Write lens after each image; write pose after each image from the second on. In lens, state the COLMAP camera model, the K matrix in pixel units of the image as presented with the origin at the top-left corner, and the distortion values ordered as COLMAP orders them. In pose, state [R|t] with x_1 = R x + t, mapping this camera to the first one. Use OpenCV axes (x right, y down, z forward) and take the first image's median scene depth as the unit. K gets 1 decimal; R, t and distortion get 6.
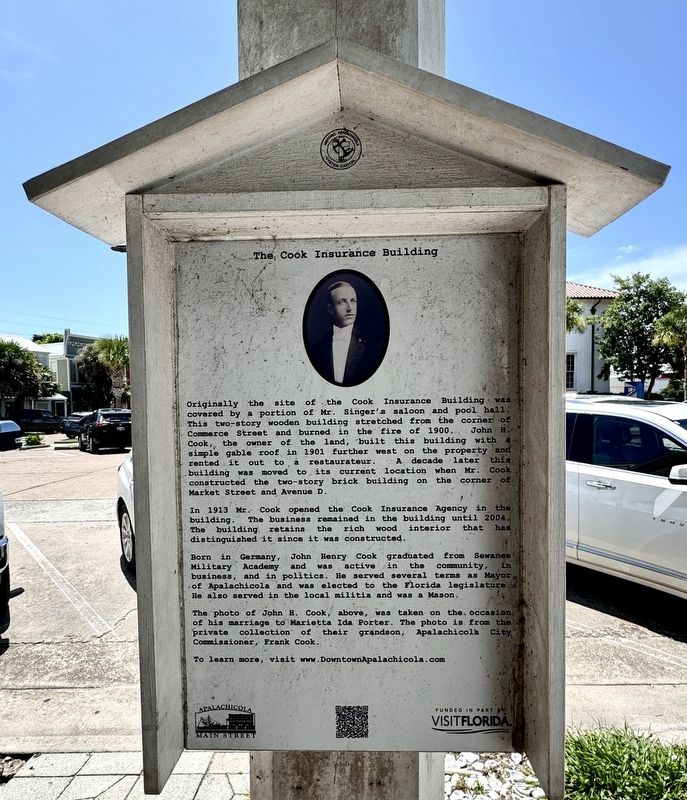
lens RADIAL K [[486.5, 0, 342.7], [0, 486.5, 405.9], [0, 0, 1]] dist [-0.008051, -0.002889]
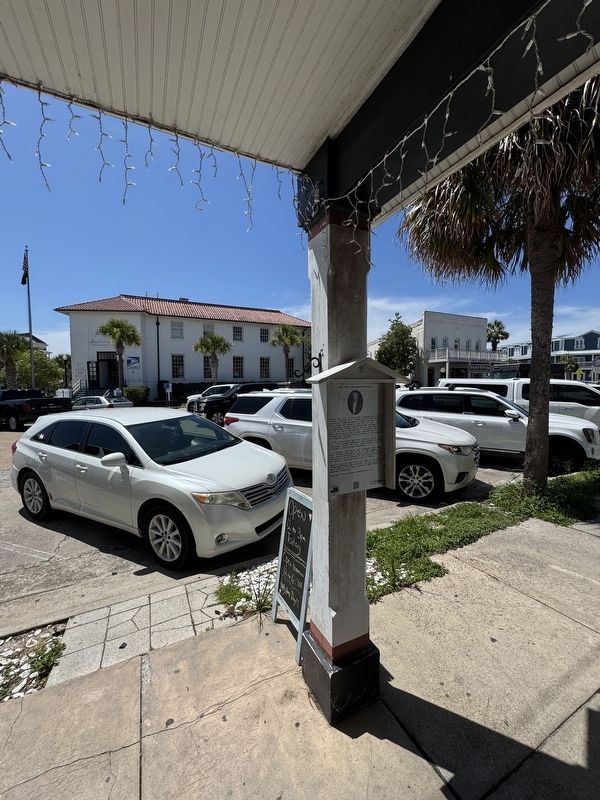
lens RADIAL K [[318.5, 0, 301.3], [0, 318.5, 396.3], [0, 0, 1]] dist [0.000263, -0.000003]
pose [[0.889428, -0.018972, 0.456681, -1.868721], [0.008253, 0.999642, 0.025455, -0.298671], [-0.457001, -0.018872, 0.889266, -1.510921]]
